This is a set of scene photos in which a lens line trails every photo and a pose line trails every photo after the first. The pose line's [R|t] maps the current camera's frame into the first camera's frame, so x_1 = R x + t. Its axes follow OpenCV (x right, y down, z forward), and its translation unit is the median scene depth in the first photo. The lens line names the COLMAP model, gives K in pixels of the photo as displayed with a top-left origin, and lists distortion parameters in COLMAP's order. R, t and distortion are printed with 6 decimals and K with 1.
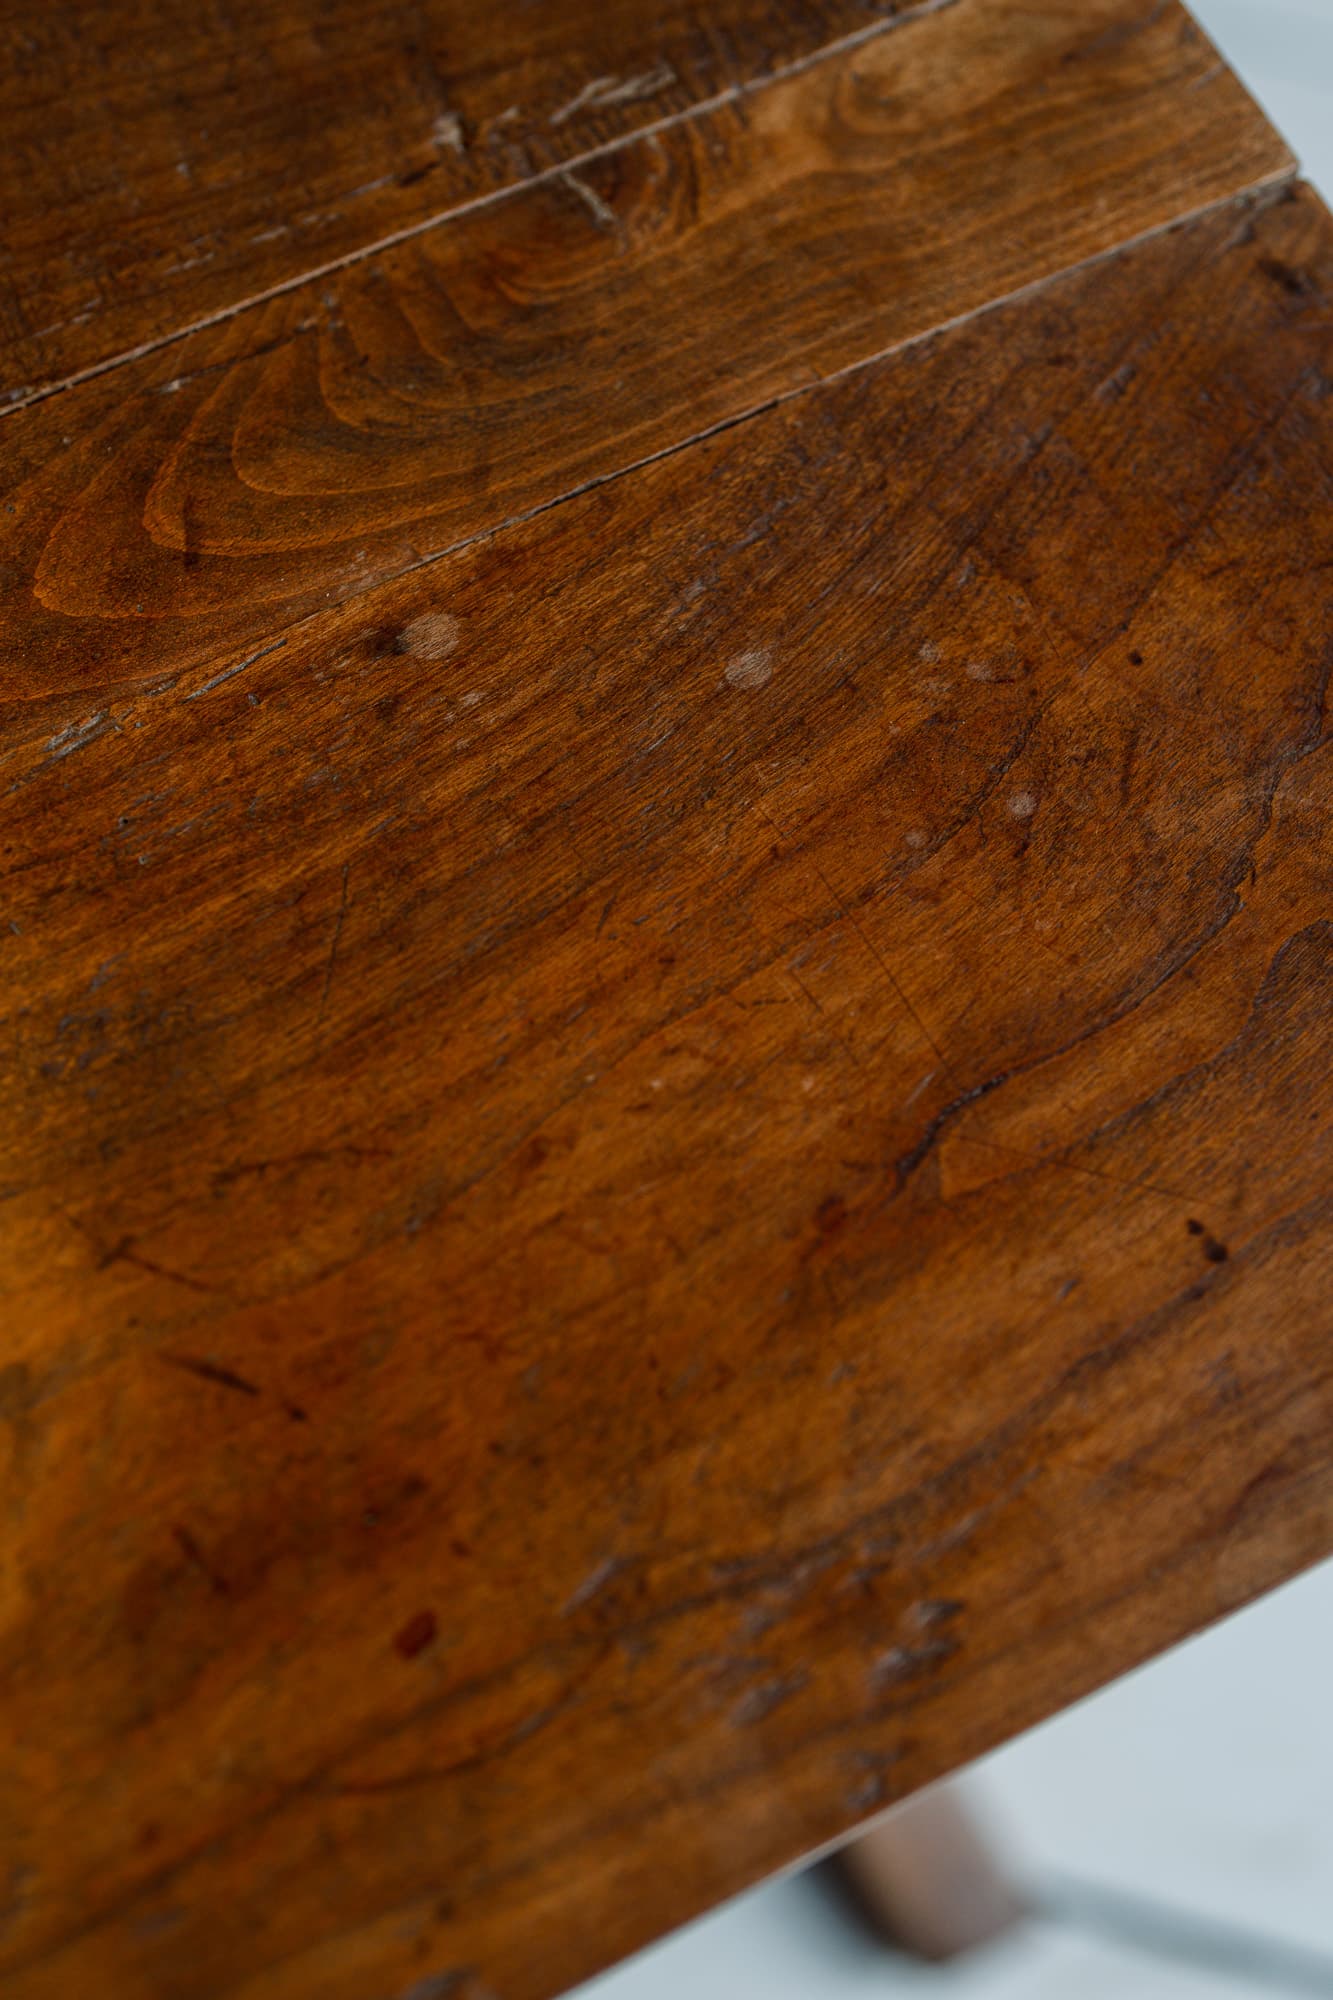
lens RADIAL K [[2799.6, 0, 669.6], [0, 2799.6, 1005.4], [0, 0, 1]] dist [0.020656, 0.000000]
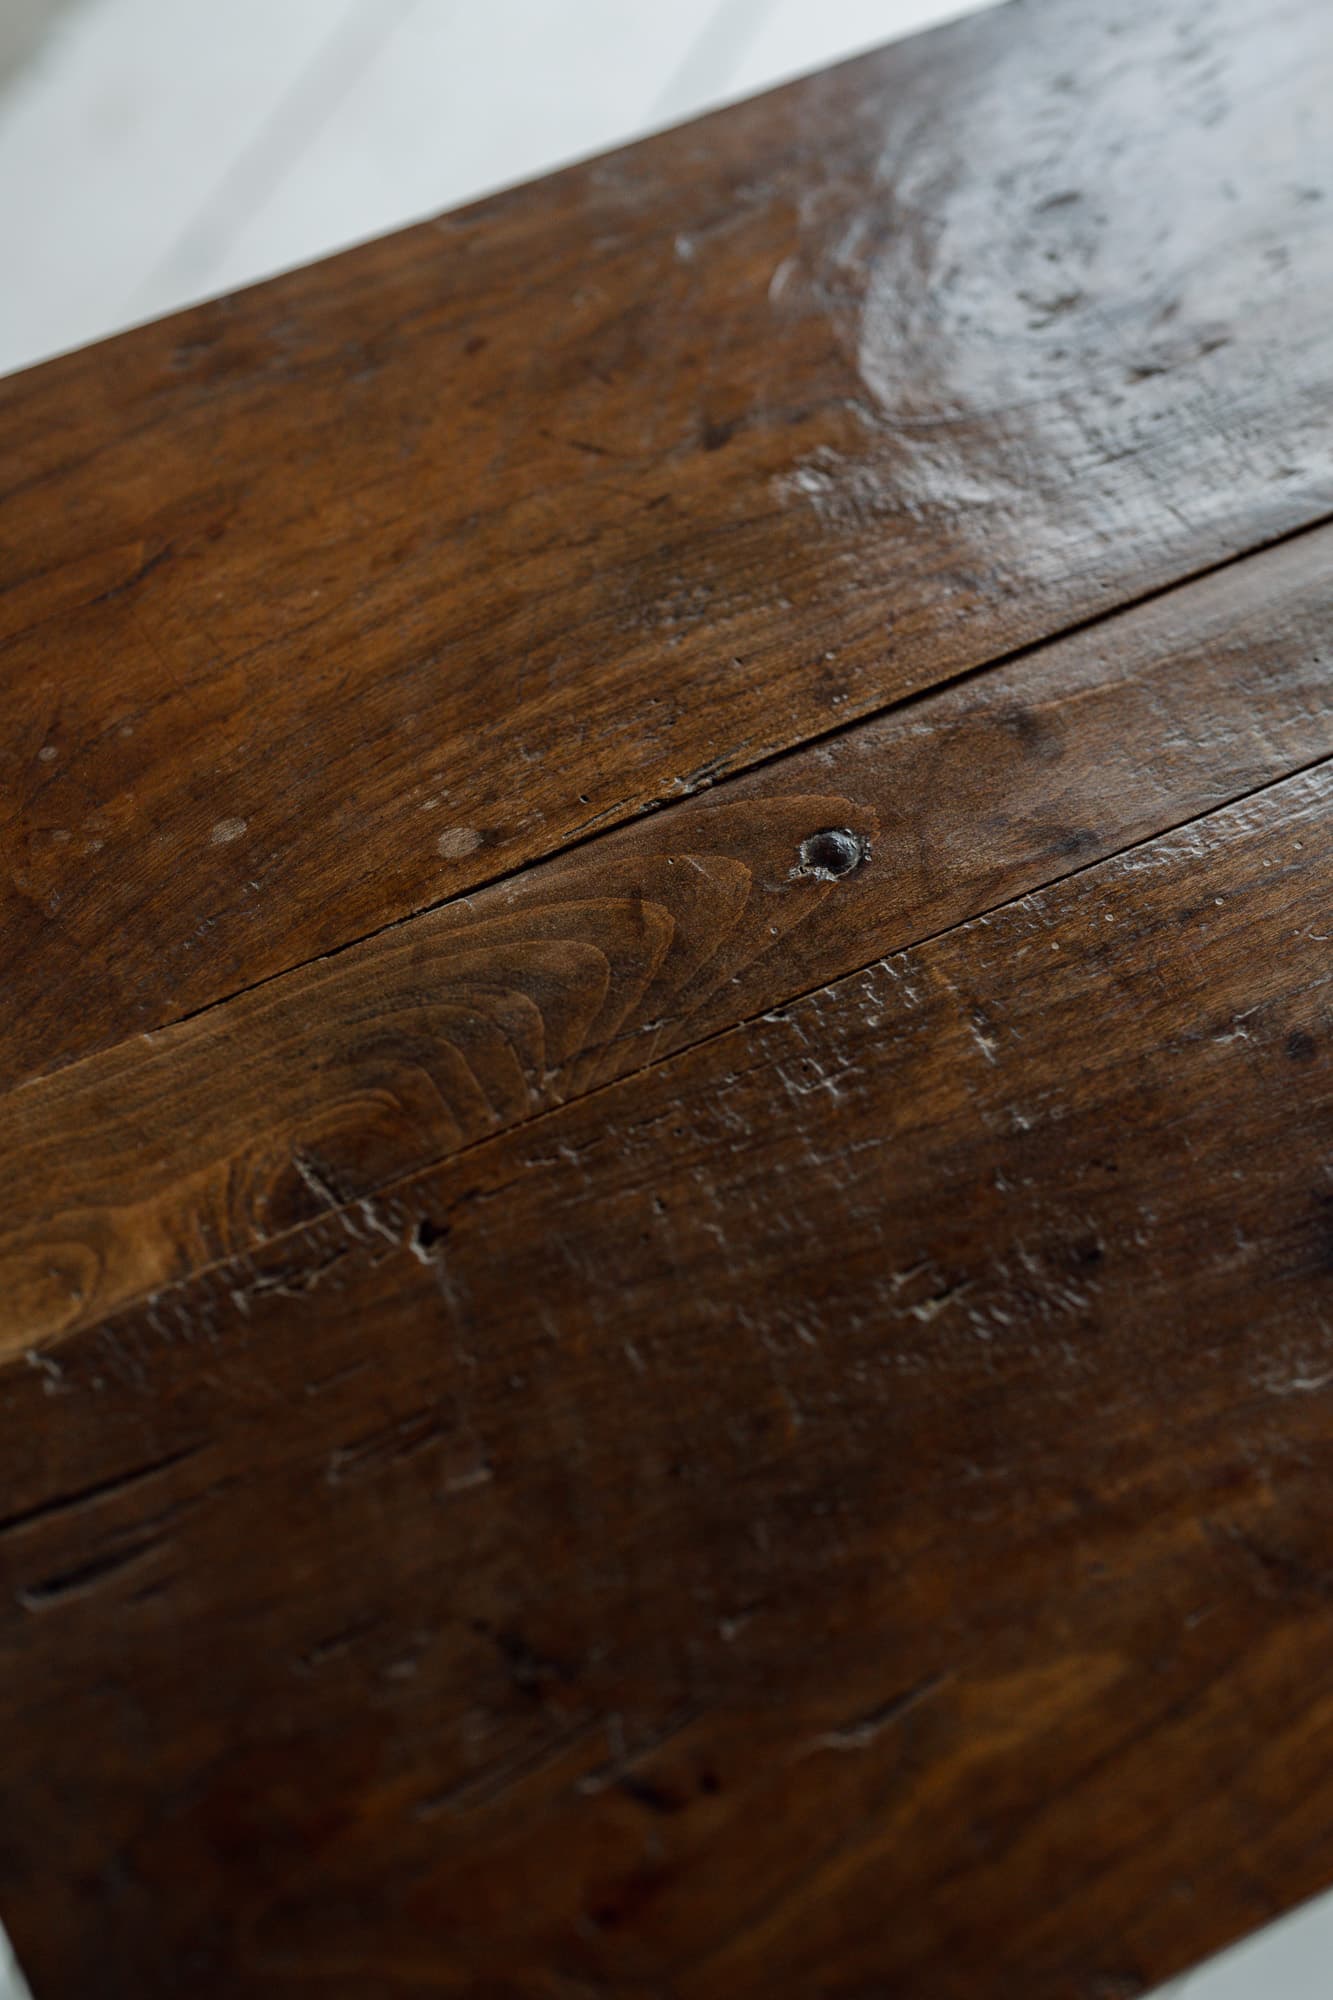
lens RADIAL K [[2799.6, 0, 663.0], [0, 2799.6, 1000.7], [0, 0, 1]] dist [0.020656, 0.000000]
pose [[-0.999979, -0.004841, -0.004274, -0.181458], [-0.000590, -0.590621, 0.806949, -1.294321], [-0.006431, 0.806935, 0.590606, 0.255830]]
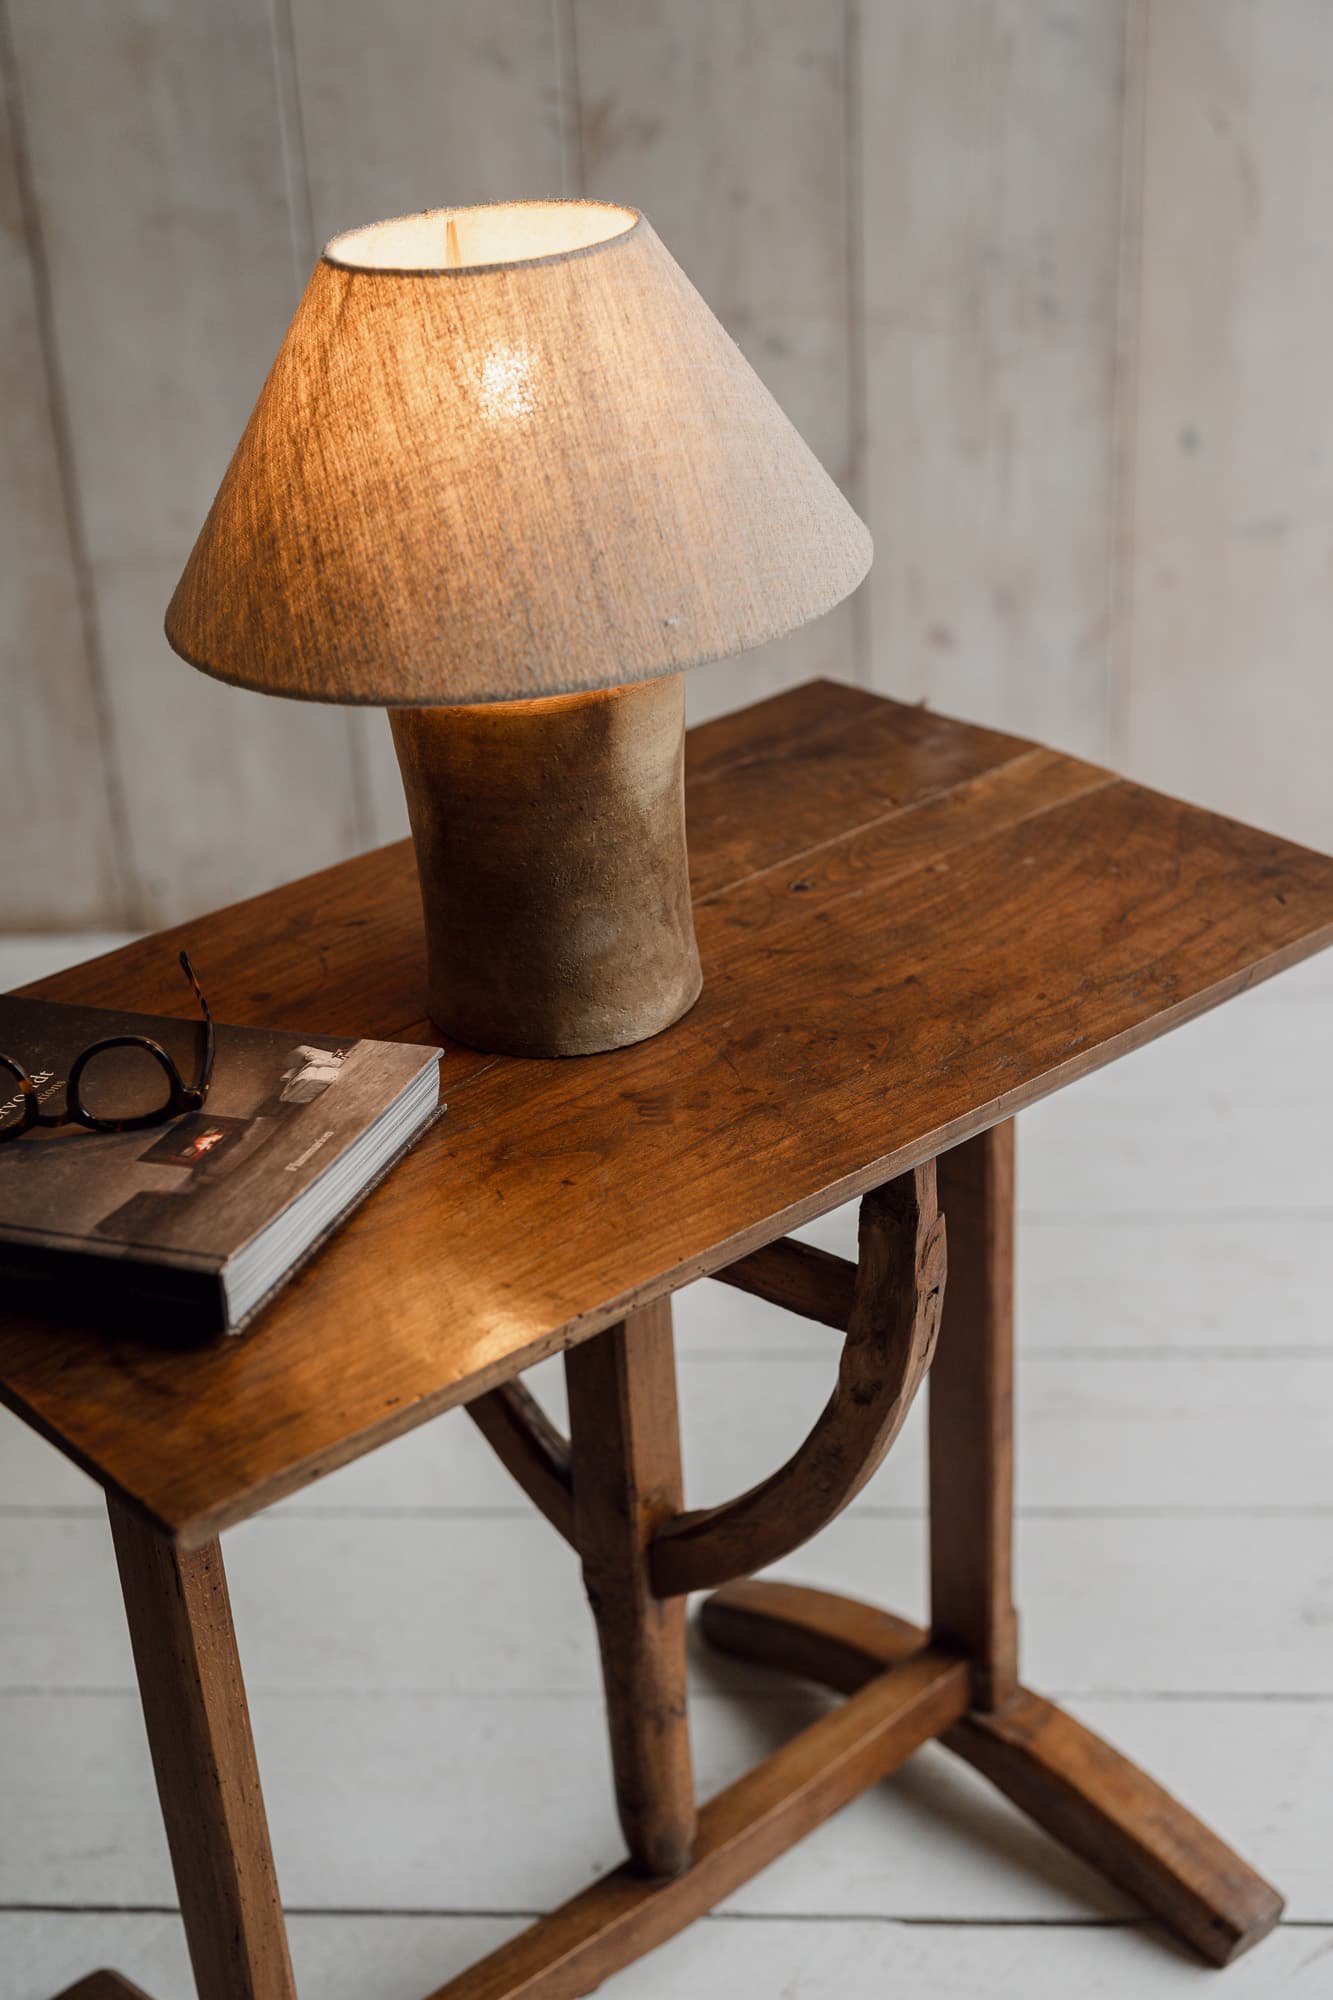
lens RADIAL K [[2799.6, 0, 665.9], [0, 2799.6, 999.1], [0, 0, 1]] dist [0.020656, 0.000000]
pose [[0.971285, -0.155807, 0.179804, -1.101240], [0.235827, 0.730484, -0.640921, 2.208937], [-0.031484, 0.664919, 0.746251, -1.547495]]
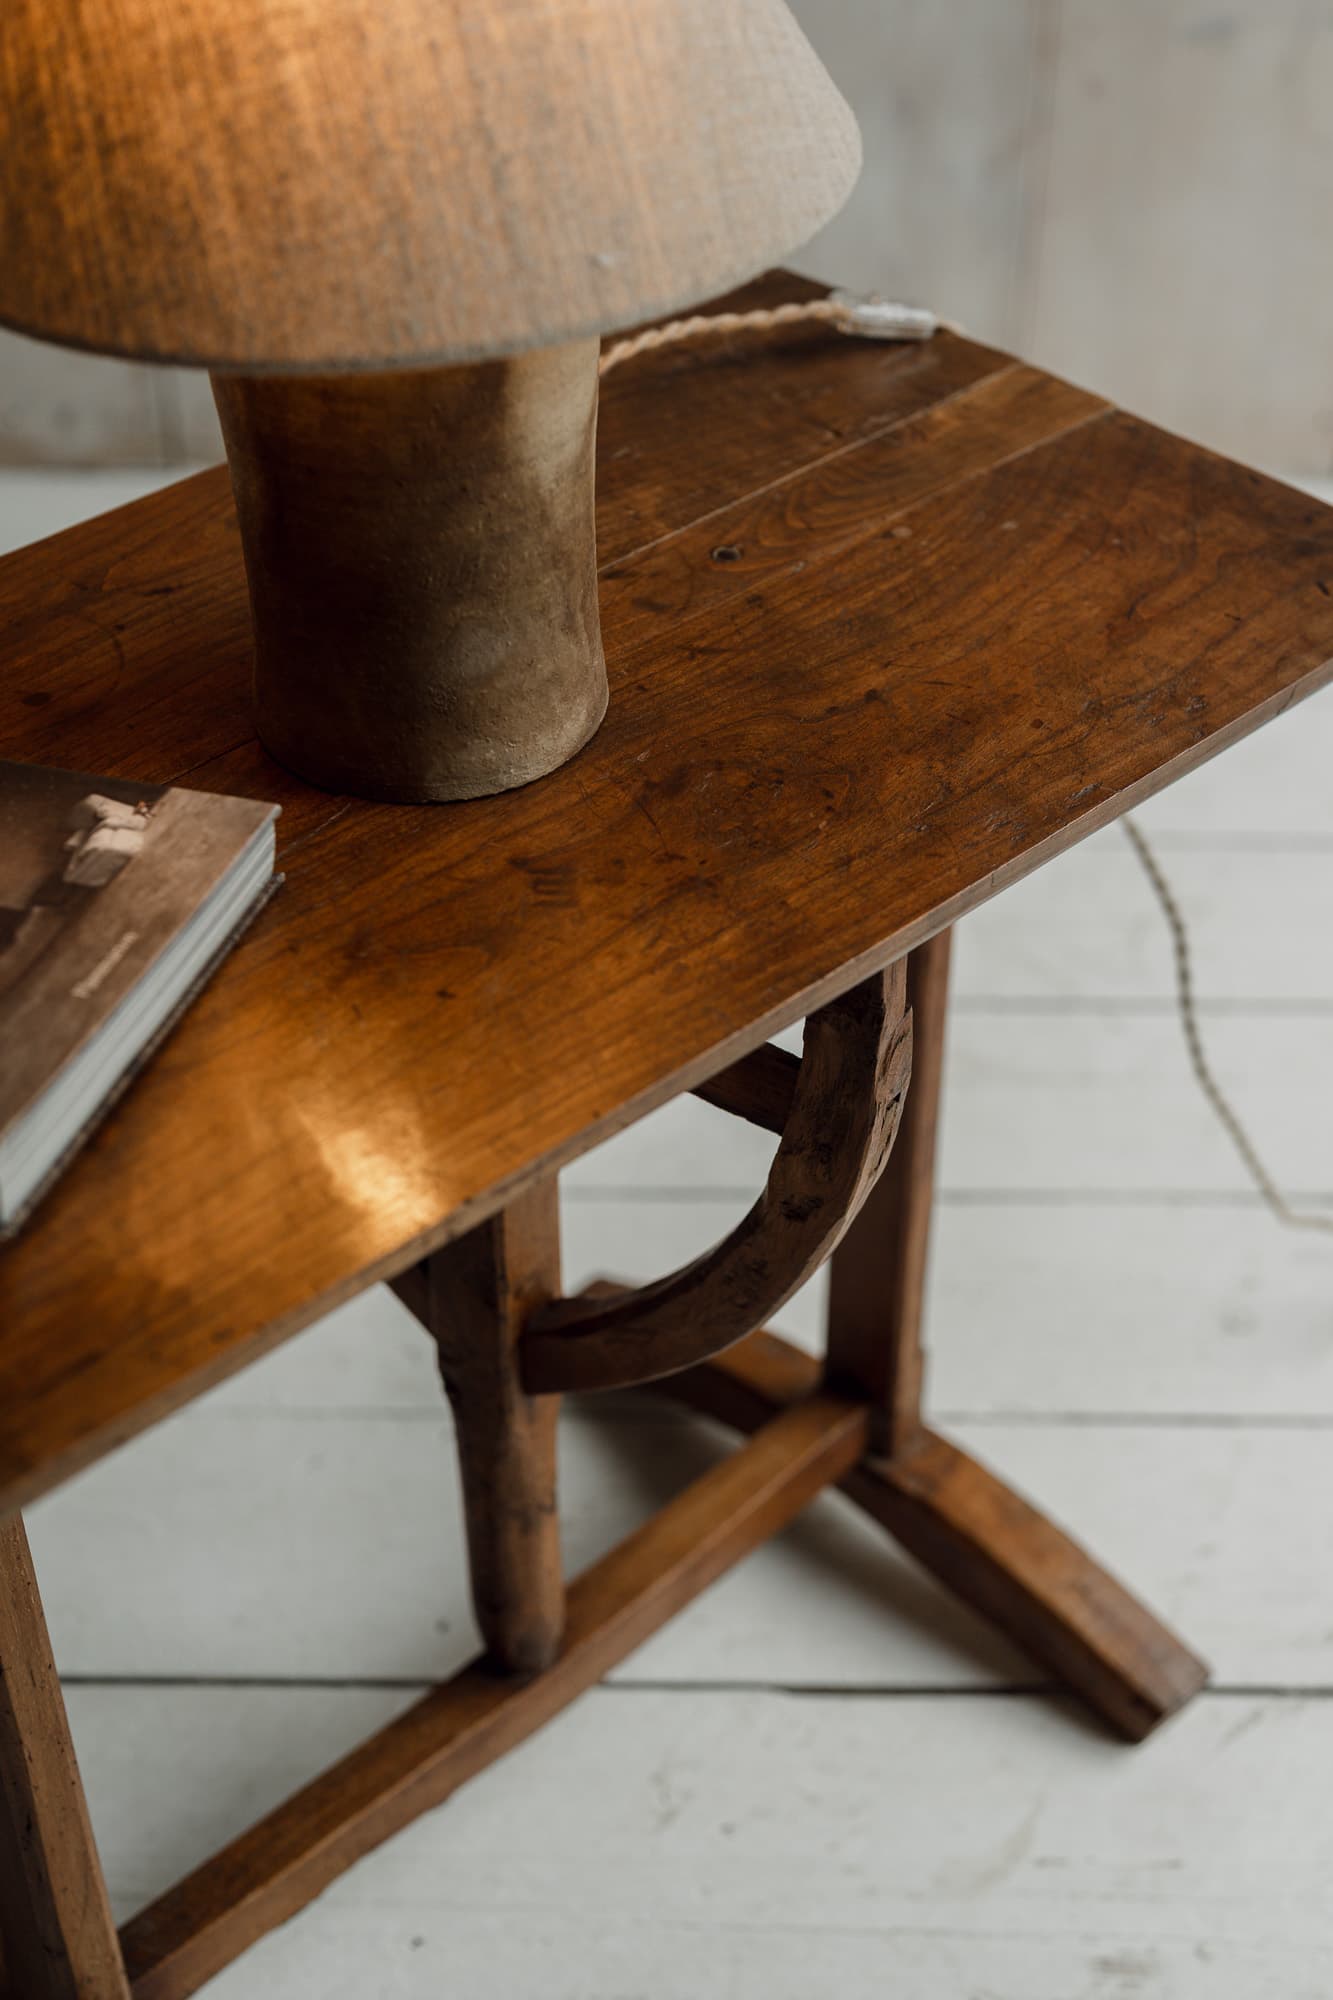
lens RADIAL K [[2799.6, 0, 673.0], [0, 2799.6, 998.4], [0, 0, 1]] dist [0.020656, 0.000000]
pose [[0.959221, -0.177267, 0.220164, -1.024597], [0.263557, 0.842389, -0.470020, 1.552020], [-0.102145, 0.508878, 0.854757, -1.170532]]
